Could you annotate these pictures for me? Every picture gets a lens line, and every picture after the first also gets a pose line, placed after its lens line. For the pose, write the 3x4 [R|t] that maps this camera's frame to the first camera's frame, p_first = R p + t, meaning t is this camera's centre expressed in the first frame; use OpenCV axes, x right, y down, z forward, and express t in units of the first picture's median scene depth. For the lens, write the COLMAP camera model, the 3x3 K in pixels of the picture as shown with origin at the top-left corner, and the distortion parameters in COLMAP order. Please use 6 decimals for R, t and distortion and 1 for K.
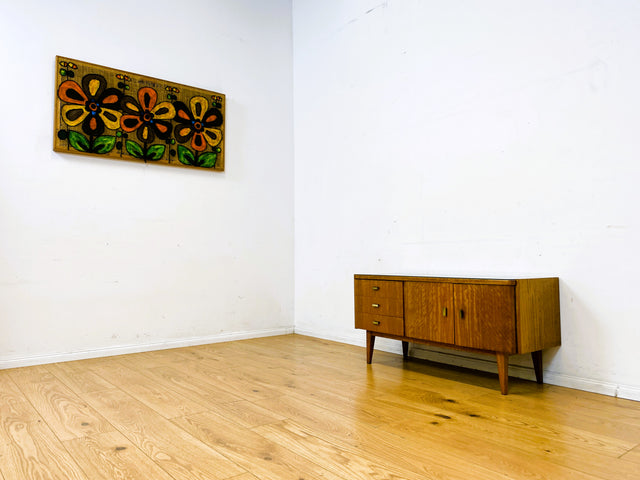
lens RADIAL K [[486.1, 0, 307.8], [0, 486.1, 233.1], [0, 0, 1]] dist [0.006696, -0.002520]
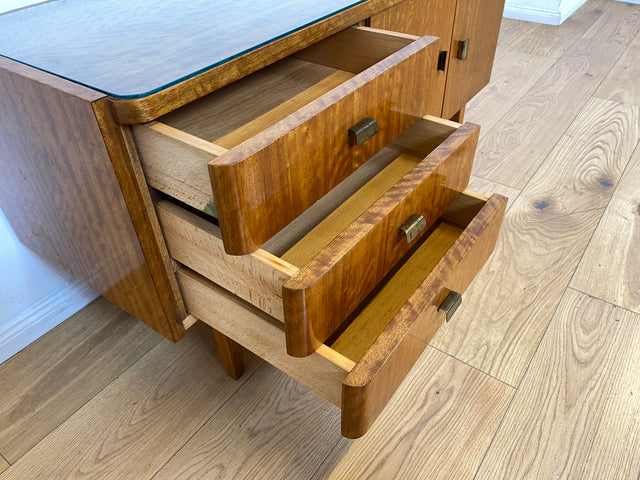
lens RADIAL K [[497.6, 0, 323.8], [0, 497.6, 244.9], [0, 0, 1]] dist [0.002304, -0.000697]
pose [[-0.282562, -0.606460, 0.743213, -0.071900], [-0.026479, 0.779422, 0.625939, 0.030852], [-0.958883, 0.157187, -0.236294, 1.223555]]
